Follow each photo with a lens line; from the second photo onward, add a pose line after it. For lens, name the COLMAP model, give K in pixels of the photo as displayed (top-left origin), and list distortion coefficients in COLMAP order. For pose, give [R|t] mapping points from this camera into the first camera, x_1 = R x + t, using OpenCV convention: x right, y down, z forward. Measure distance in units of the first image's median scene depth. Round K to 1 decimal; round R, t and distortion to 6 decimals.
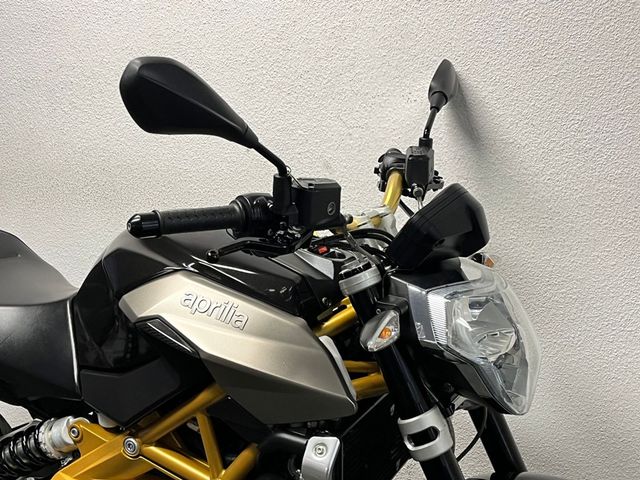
lens RADIAL K [[873.1, 0, 315.7], [0, 873.1, 239.6], [0, 0, 1]] dist [0.038413, 0.000000]
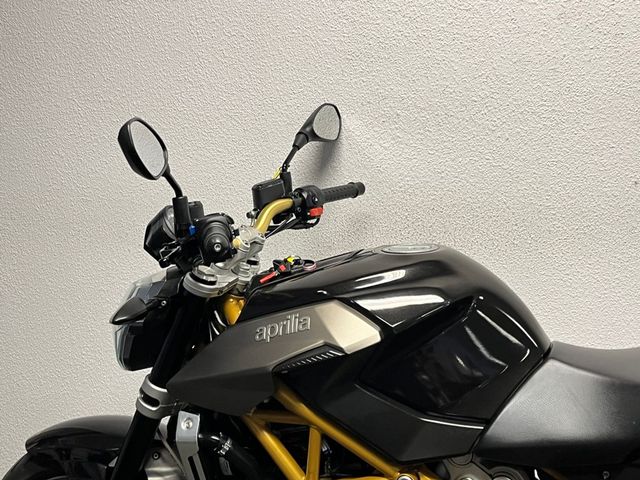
lens RADIAL K [[873.1, 0, 323.3], [0, 873.1, 232.8], [0, 0, 1]] dist [0.038413, 0.000000]
pose [[0.980094, -0.039643, 0.194537, -0.632447], [0.048800, 0.997904, -0.042505, -0.027667], [-0.192444, 0.051152, 0.979974, 0.163009]]
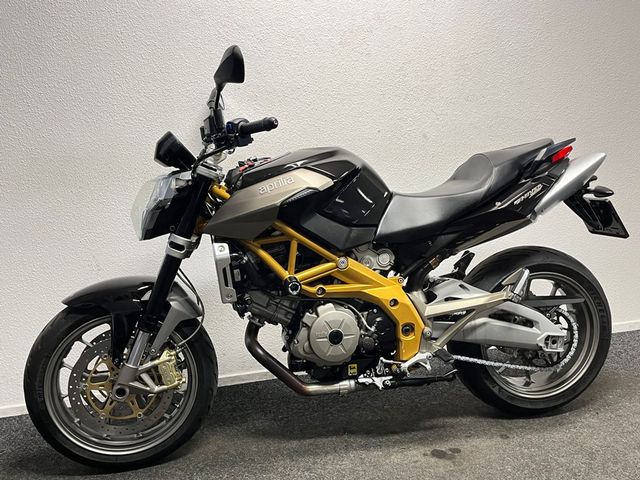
lens RADIAL K [[593.2, 0, 320.4], [0, 593.2, 241.0], [0, 0, 1]] dist [0.027767, 0.000000]
pose [[0.738344, -0.111692, 0.665111, -1.104415], [0.167577, 0.985646, -0.020509, 0.140528], [-0.653273, 0.126600, 0.746463, 0.190671]]
